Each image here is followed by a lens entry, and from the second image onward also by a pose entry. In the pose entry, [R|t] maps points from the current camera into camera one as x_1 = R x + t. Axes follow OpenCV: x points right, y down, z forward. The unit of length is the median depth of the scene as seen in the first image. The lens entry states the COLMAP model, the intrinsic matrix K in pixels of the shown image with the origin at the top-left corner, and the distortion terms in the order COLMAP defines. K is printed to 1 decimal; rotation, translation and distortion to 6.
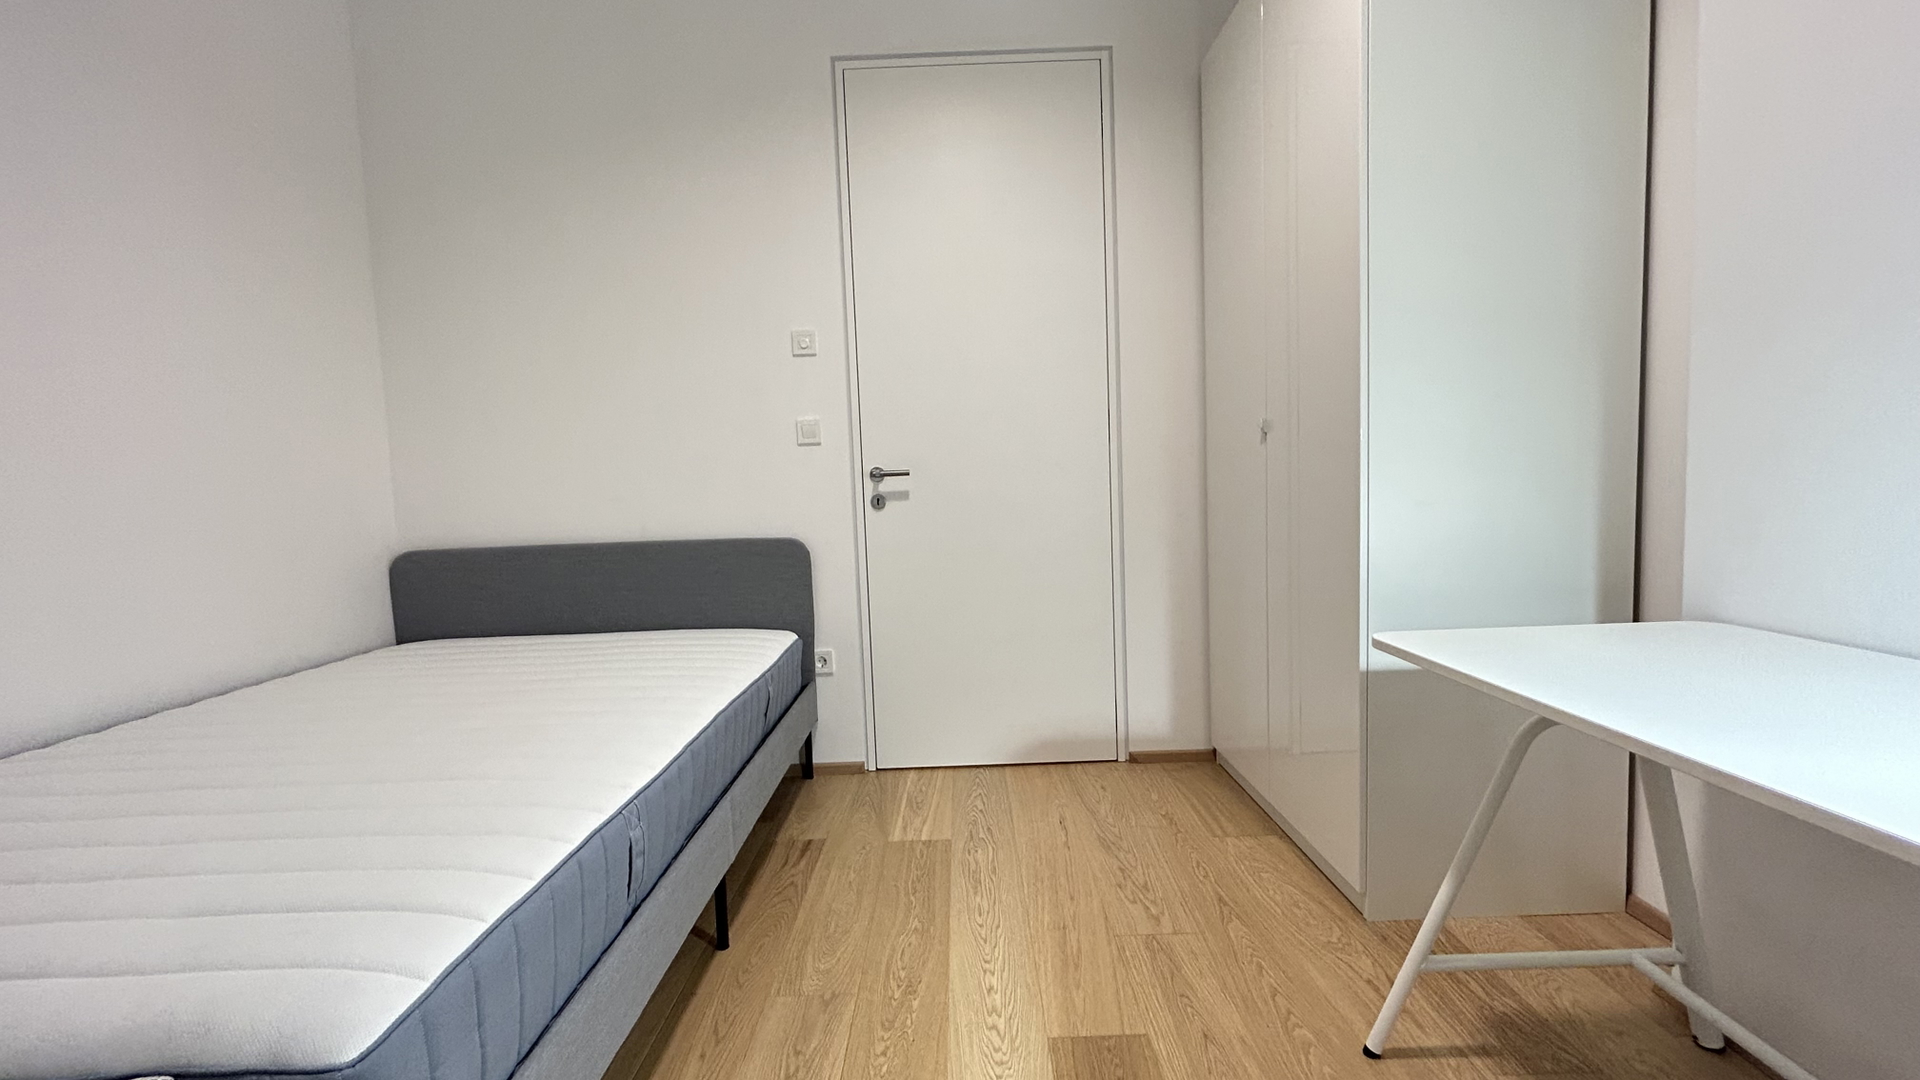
lens RADIAL K [[777.2, 0, 963.7], [0, 777.2, 541.7], [0, 0, 1]] dist [-0.002195, -0.000076]
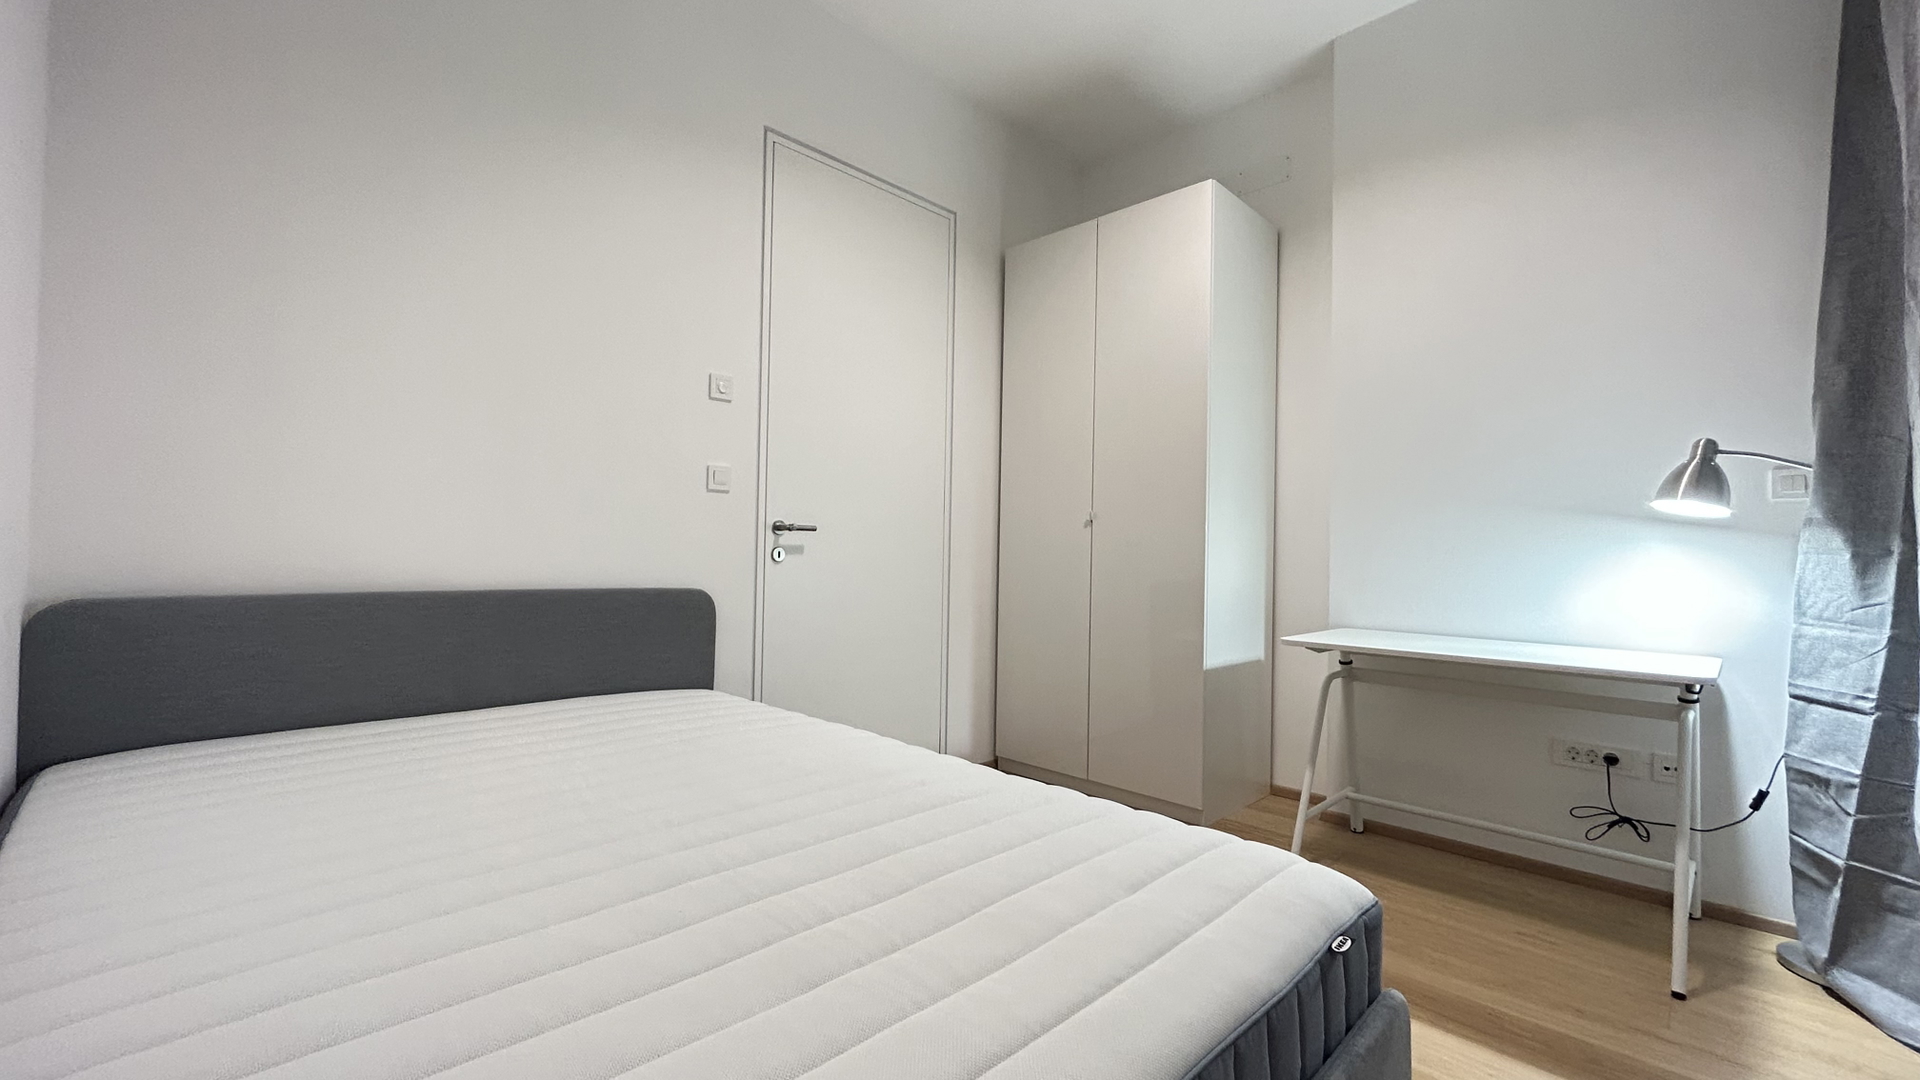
lens RADIAL K [[777.2, 0, 963.9], [0, 777.2, 540.3], [0, 0, 1]] dist [-0.002195, -0.000076]
pose [[0.704872, 0.062549, 0.706572, -0.659375], [0.011023, 0.995018, -0.099080, 0.032793], [-0.709249, 0.077627, 0.700671, 0.121643]]
